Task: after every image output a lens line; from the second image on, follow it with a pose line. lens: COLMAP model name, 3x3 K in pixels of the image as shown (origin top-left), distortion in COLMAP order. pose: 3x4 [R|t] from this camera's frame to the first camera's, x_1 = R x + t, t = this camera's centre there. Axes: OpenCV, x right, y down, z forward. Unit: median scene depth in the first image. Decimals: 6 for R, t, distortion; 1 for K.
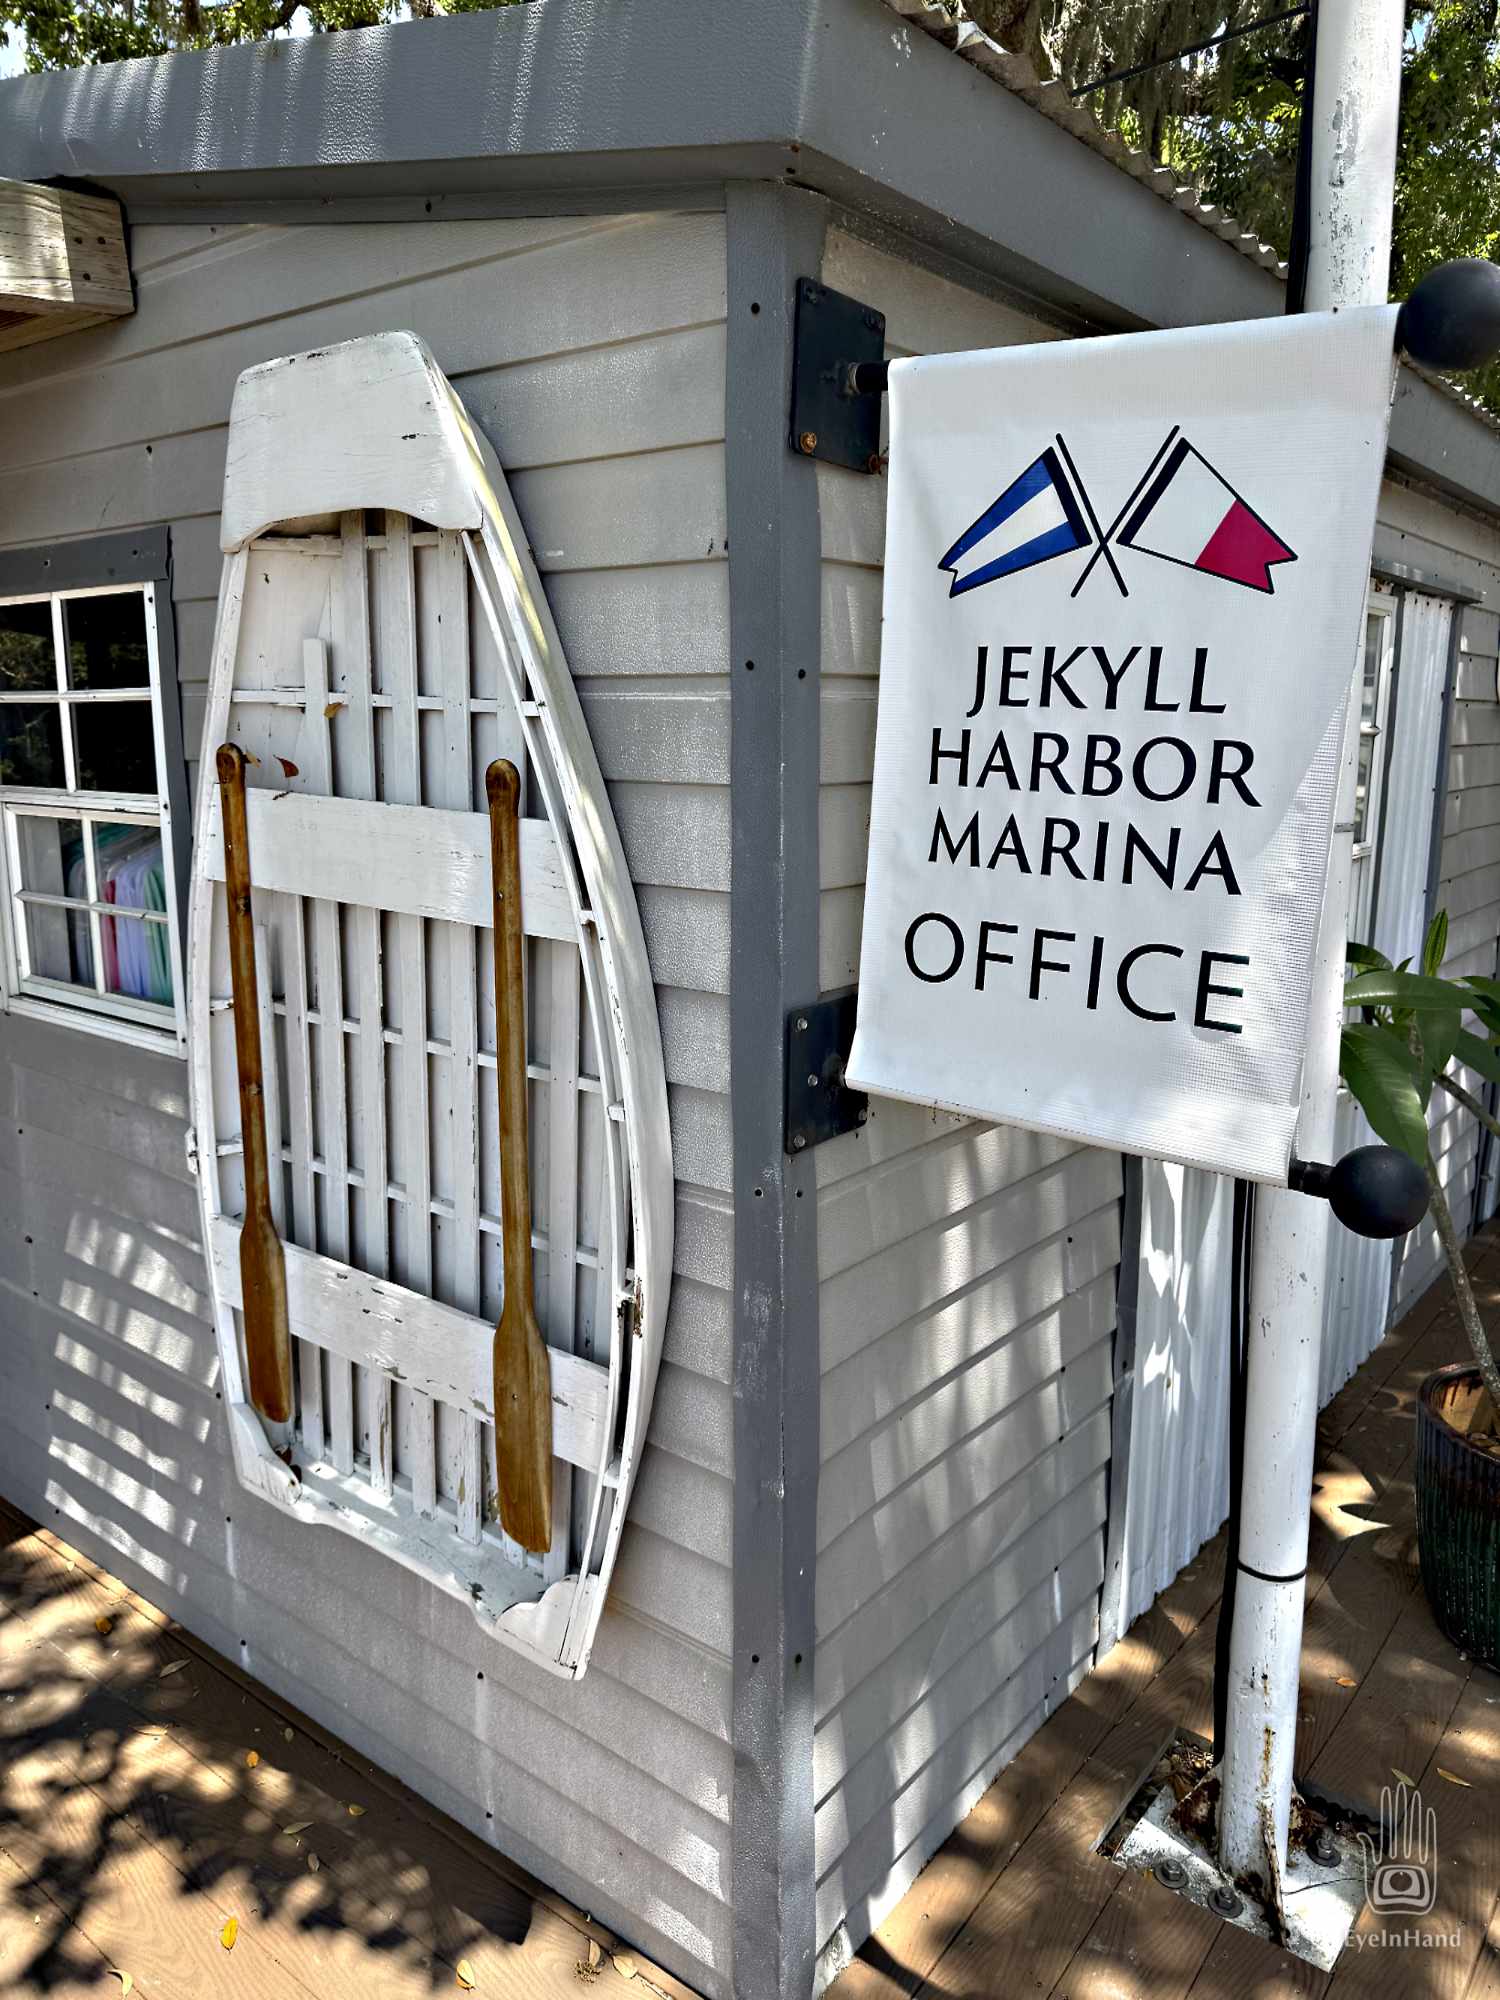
lens RADIAL K [[1422.0, 0, 749.7], [0, 1422.0, 1004.5], [0, 0, 1]] dist [0.030392, -0.021489]
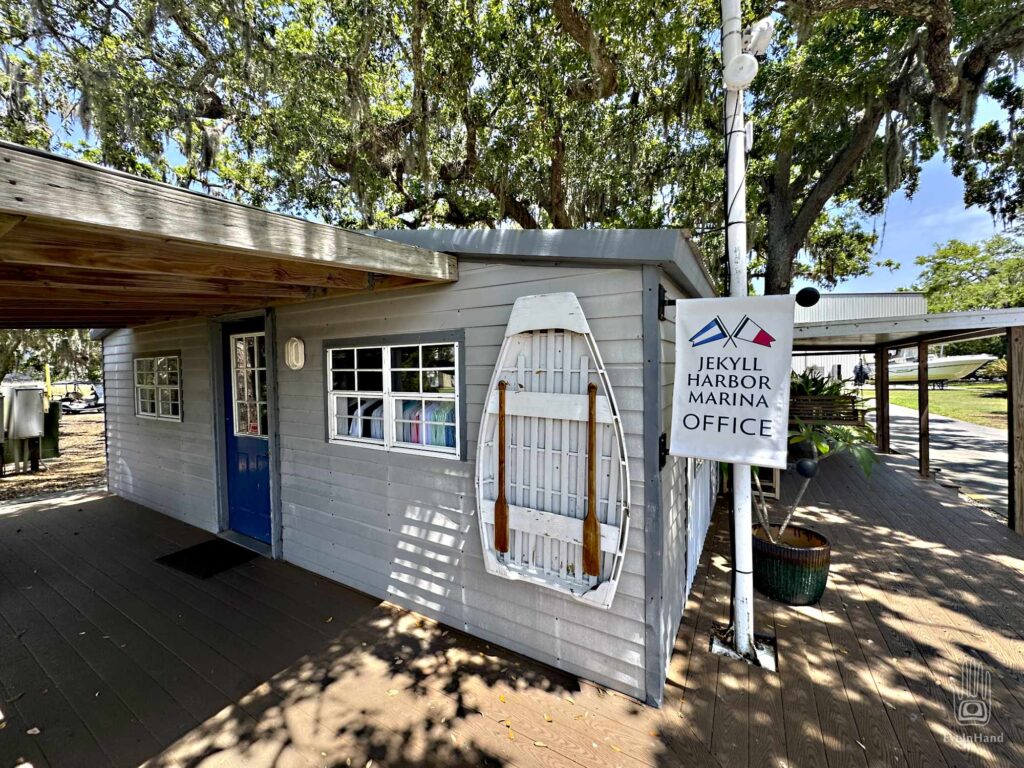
lens RADIAL K [[408.5, 0, 510.8], [0, 408.5, 382.8], [0, 0, 1]] dist [0.000906, 0.000239]
pose [[0.990039, -0.018592, 0.139563, -0.538266], [0.041307, 0.985978, -0.161682, 0.021610], [-0.134600, 0.165836, 0.976924, -0.185966]]
